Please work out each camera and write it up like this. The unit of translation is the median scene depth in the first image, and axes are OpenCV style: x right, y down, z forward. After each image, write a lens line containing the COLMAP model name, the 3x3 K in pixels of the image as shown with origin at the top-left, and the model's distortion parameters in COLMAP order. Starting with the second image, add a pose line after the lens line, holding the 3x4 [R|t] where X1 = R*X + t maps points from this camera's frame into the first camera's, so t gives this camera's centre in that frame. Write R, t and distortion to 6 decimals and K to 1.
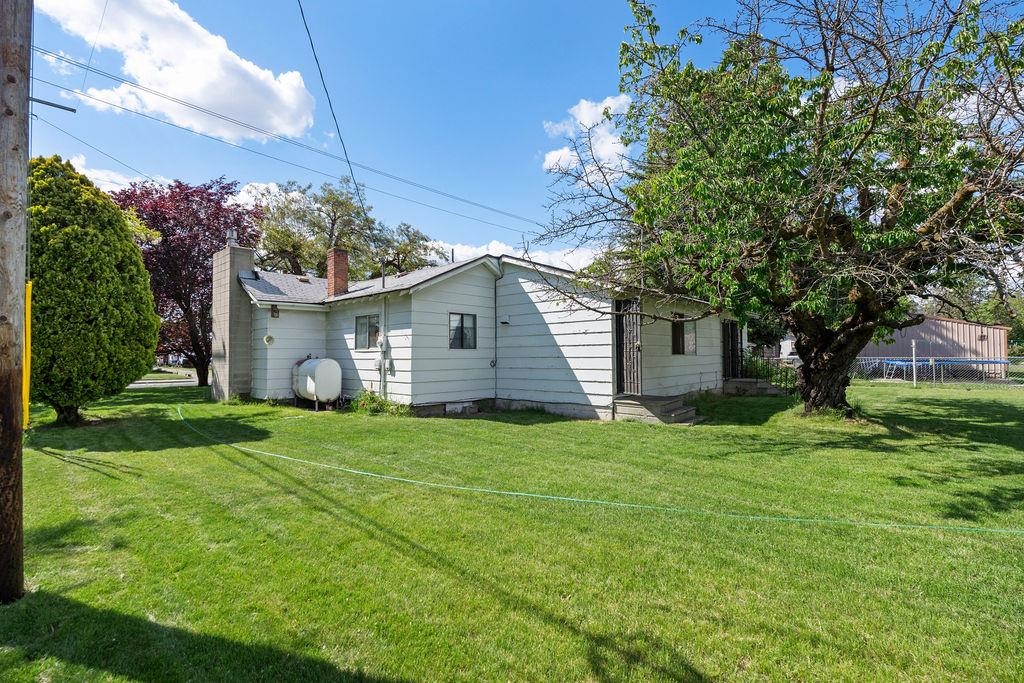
lens RADIAL K [[447.5, 0, 514.3], [0, 447.5, 341.7], [0, 0, 1]] dist [-0.002001, 0.000056]
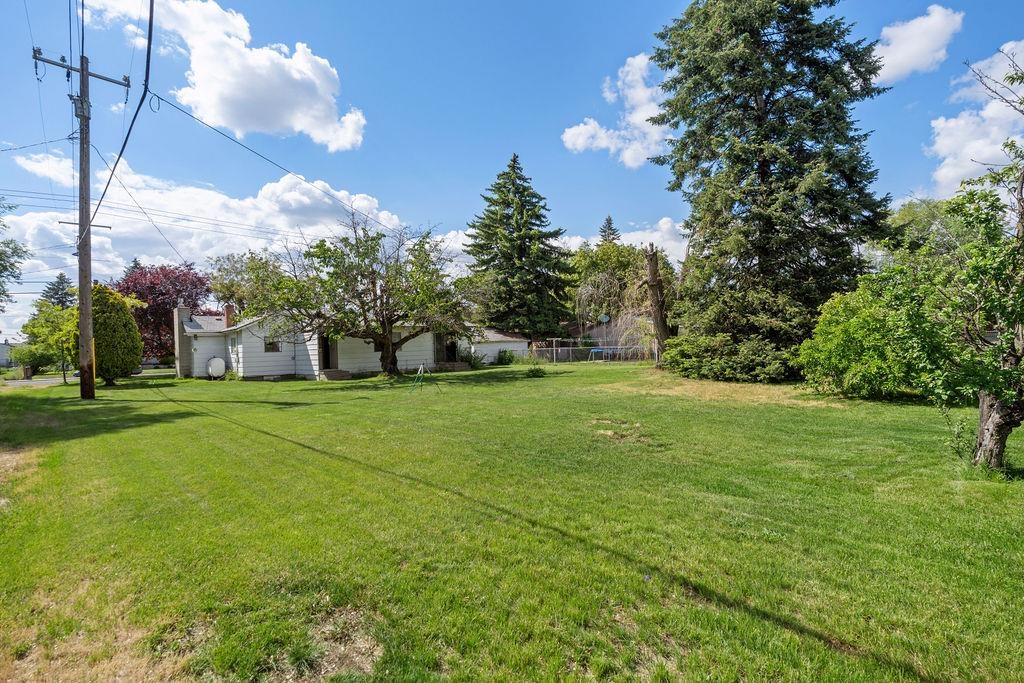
lens RADIAL K [[447.5, 0, 514.3], [0, 447.5, 341.7], [0, 0, 1]] dist [-0.002001, 0.000056]
pose [[0.997415, -0.027568, -0.066350, 1.241792], [0.029202, 0.999291, 0.023779, -0.053515], [0.065647, -0.025655, 0.997513, -1.162912]]
